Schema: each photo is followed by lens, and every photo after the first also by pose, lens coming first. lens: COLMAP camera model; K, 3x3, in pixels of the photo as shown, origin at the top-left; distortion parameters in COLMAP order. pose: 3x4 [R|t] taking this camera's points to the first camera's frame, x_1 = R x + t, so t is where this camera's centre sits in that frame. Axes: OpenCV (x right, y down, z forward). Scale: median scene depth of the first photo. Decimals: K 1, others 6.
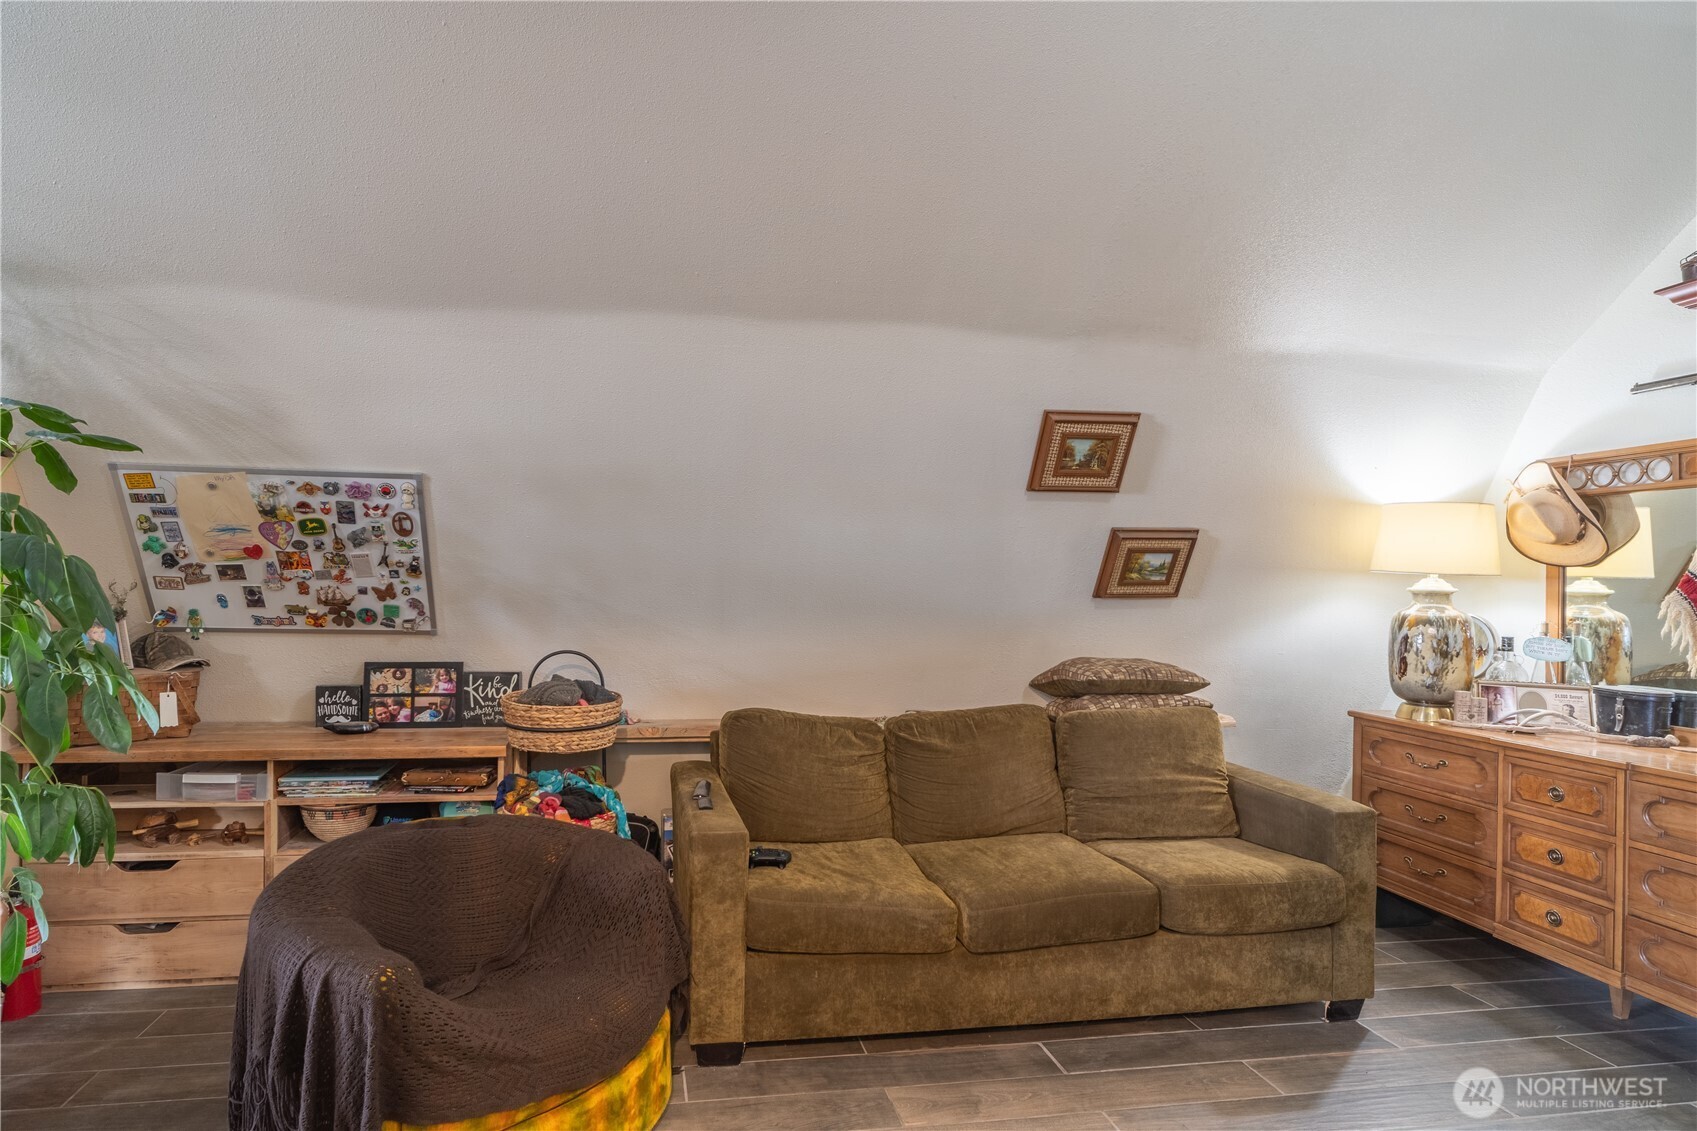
lens RADIAL K [[900.2, 0, 848.5], [0, 900.2, 565.5], [0, 0, 1]] dist [-0.001193, -0.000439]
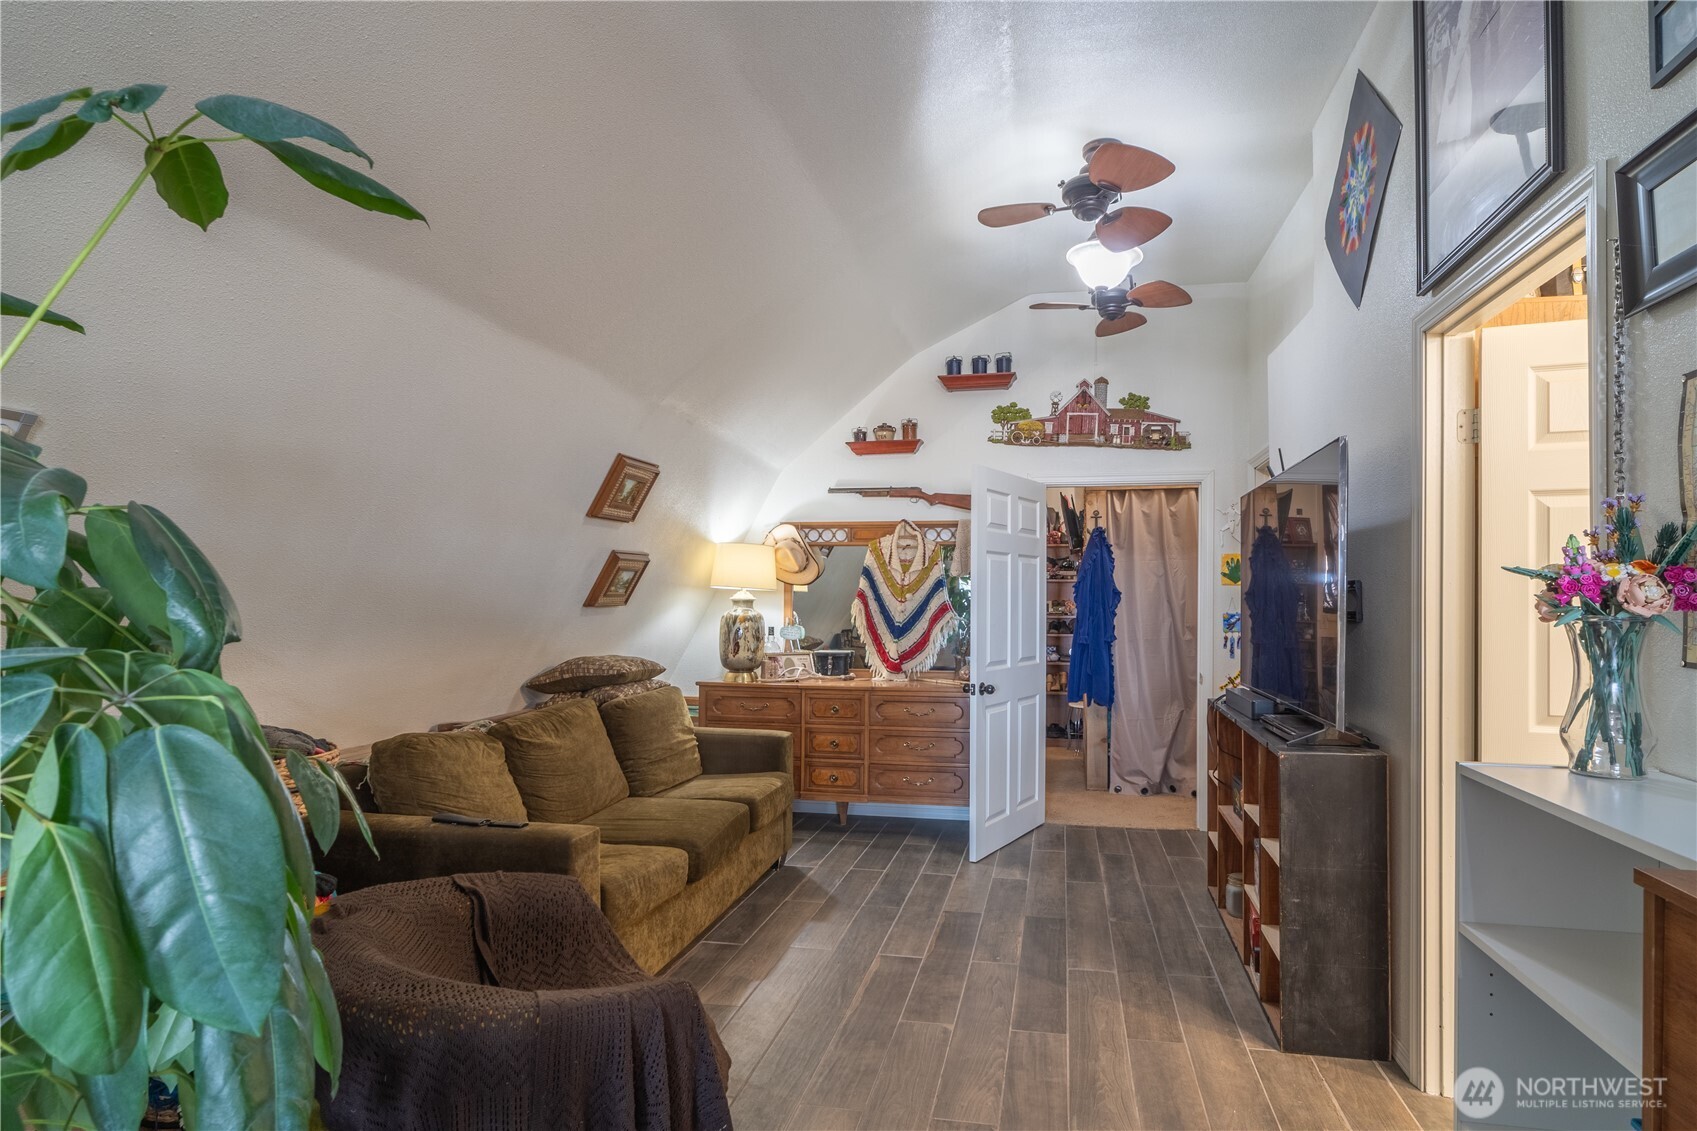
lens RADIAL K [[875.3, 0, 845.7], [0, 875.3, 571.6], [0, 0, 1]] dist [-0.006519, -0.000438]
pose [[0.385126, 0.023290, 0.922570, -0.729023], [-0.022683, 0.999618, -0.015766, -0.000557], [-0.922585, -0.014855, 0.385507, 0.250617]]
